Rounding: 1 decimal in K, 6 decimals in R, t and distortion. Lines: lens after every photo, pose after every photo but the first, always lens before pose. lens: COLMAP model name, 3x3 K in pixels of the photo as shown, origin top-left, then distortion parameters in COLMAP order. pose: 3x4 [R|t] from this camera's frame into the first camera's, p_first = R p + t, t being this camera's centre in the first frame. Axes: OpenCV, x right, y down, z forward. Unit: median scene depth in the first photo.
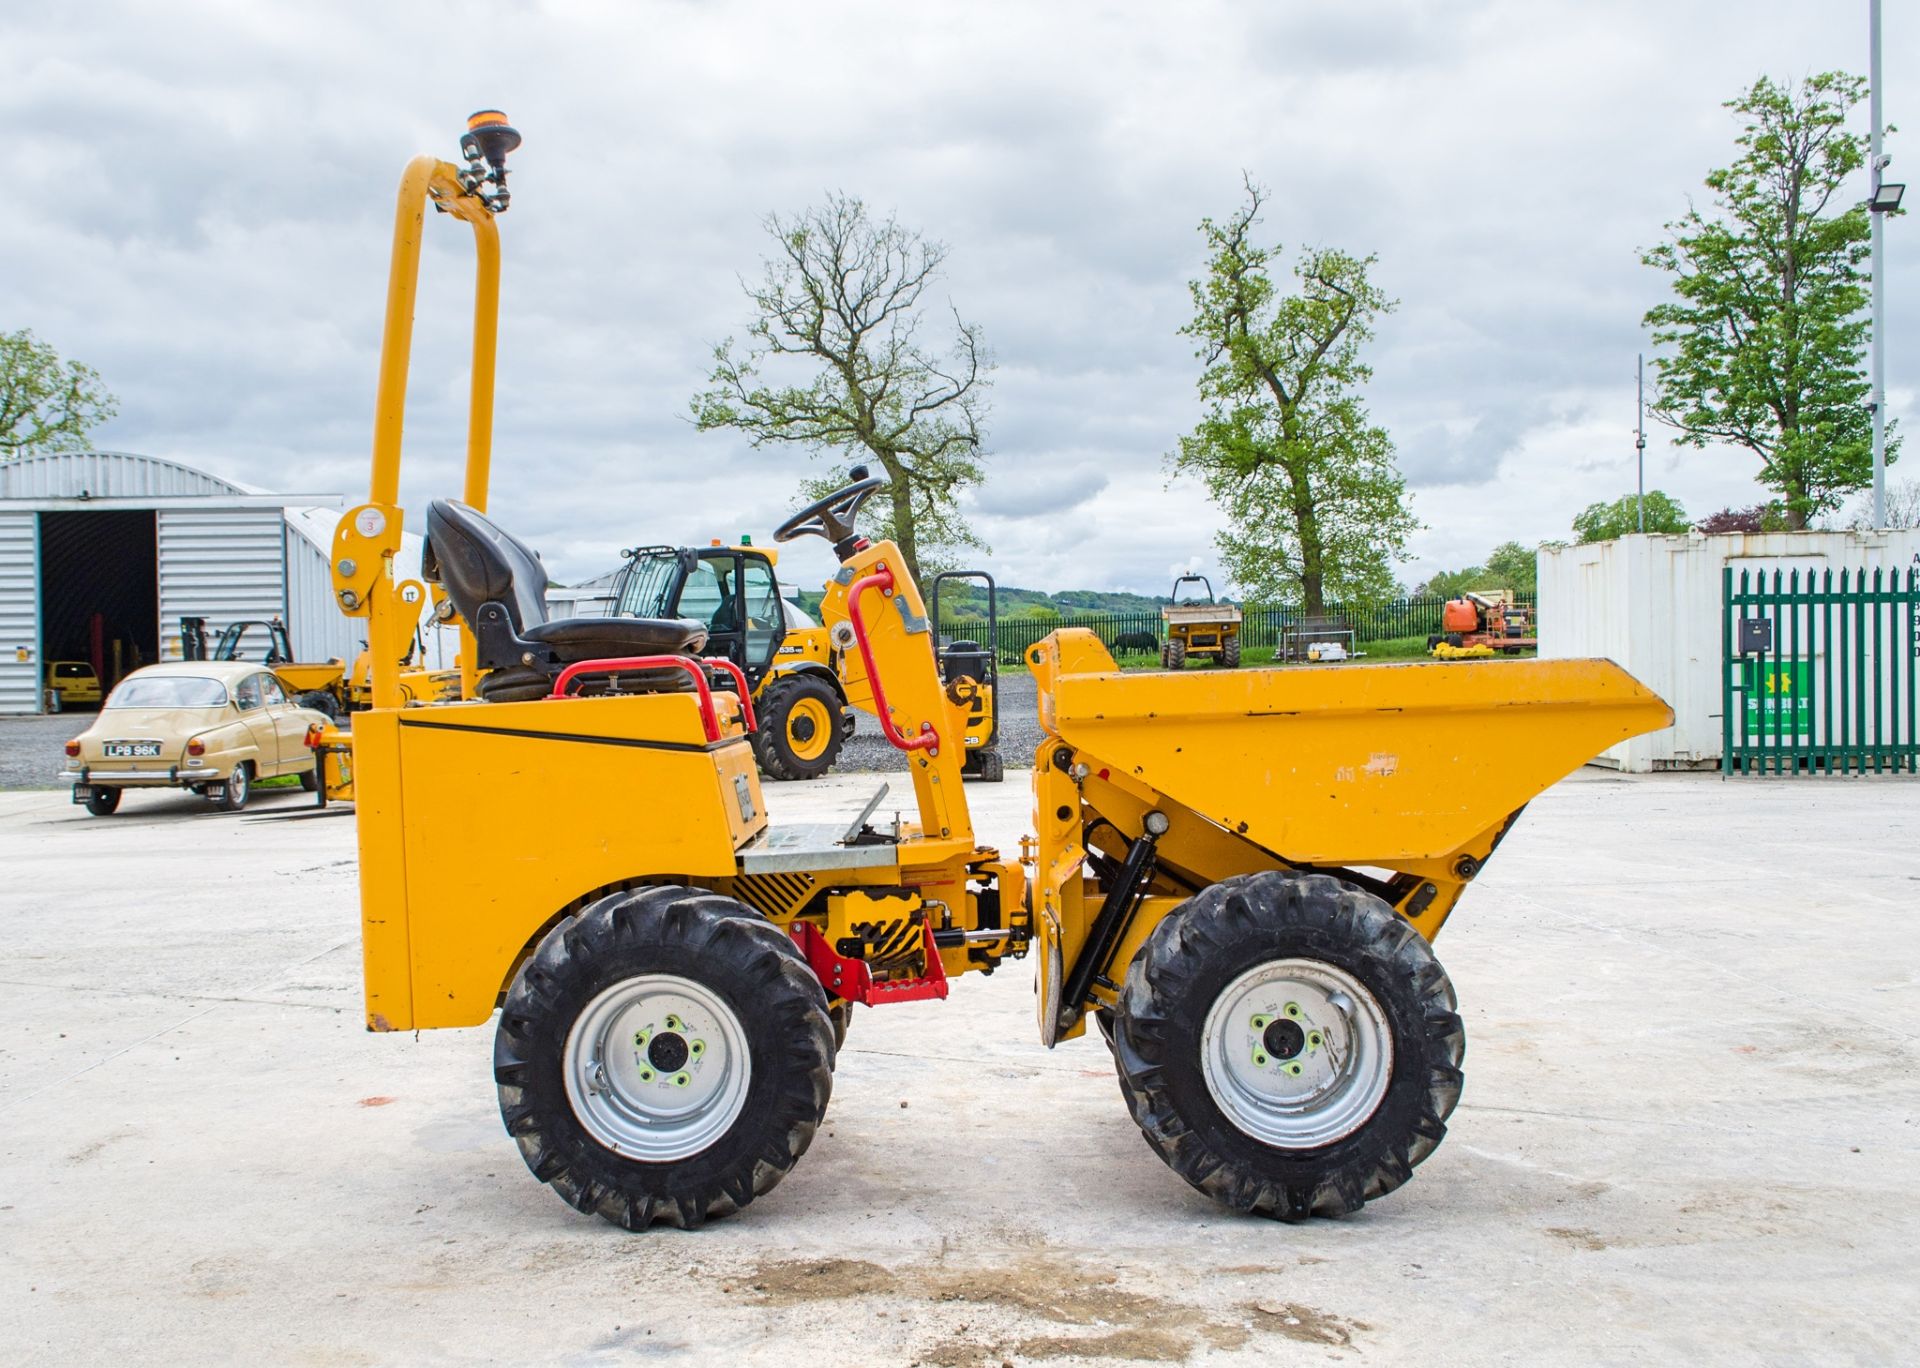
lens RADIAL K [[1703.1, 0, 922.1], [0, 1703.1, 686.5], [0, 0, 1]] dist [0.062255, -0.065321]
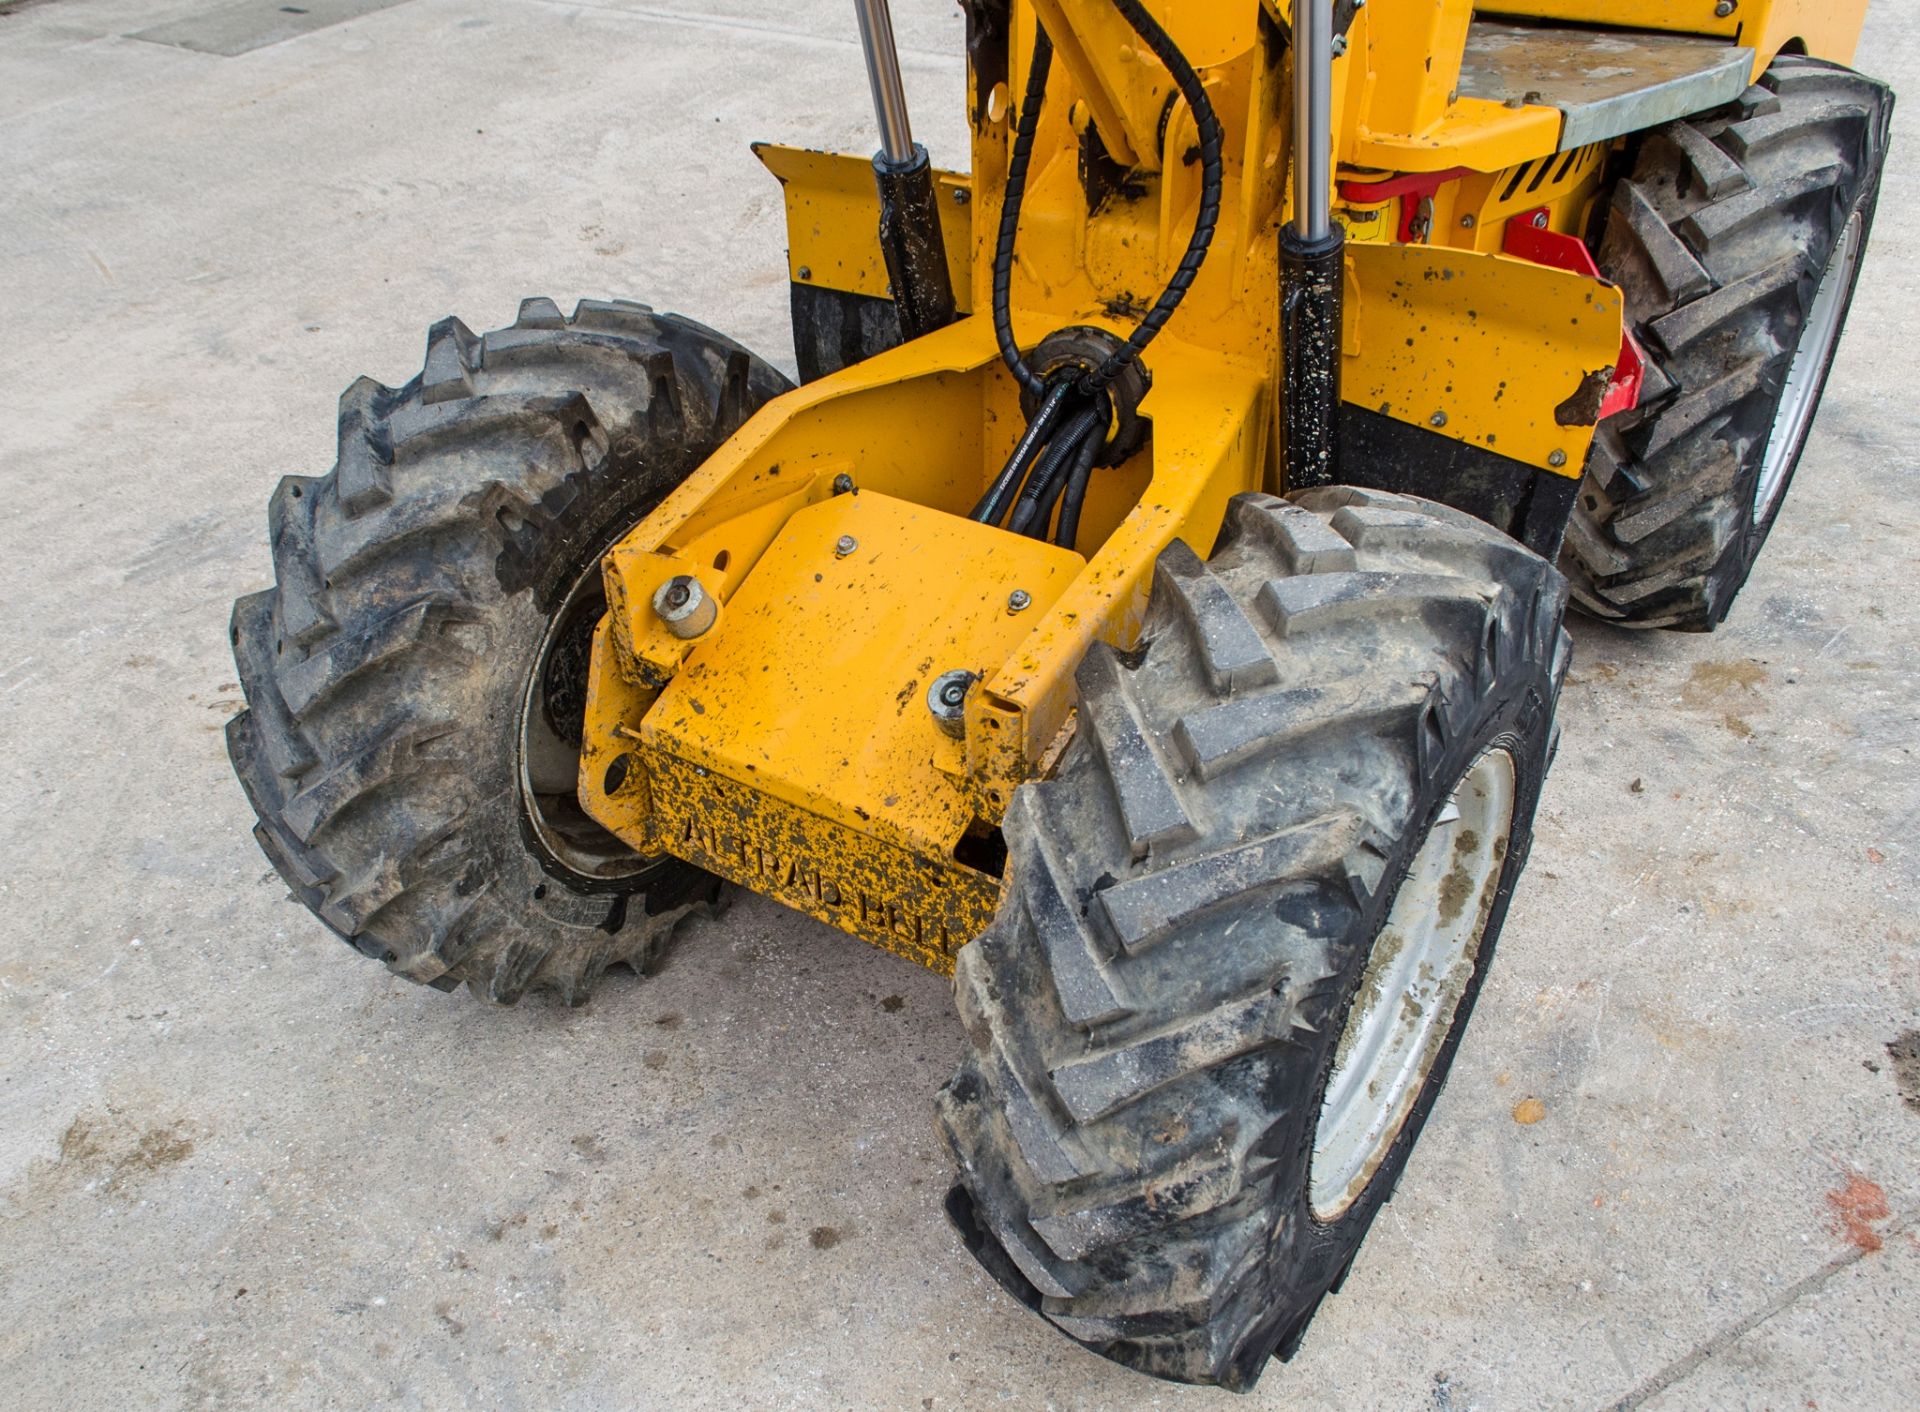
lens RADIAL K [[1772.3, 0, 879.7], [0, 1772.3, 779.6], [0, 0, 1]] dist [0.027321, -0.018777]
pose [[-0.549236, 0.529355, -0.646625, 0.428625], [0.047093, 0.792159, 0.608496, -0.057173], [0.834340, 0.303756, -0.460010, 1.107216]]
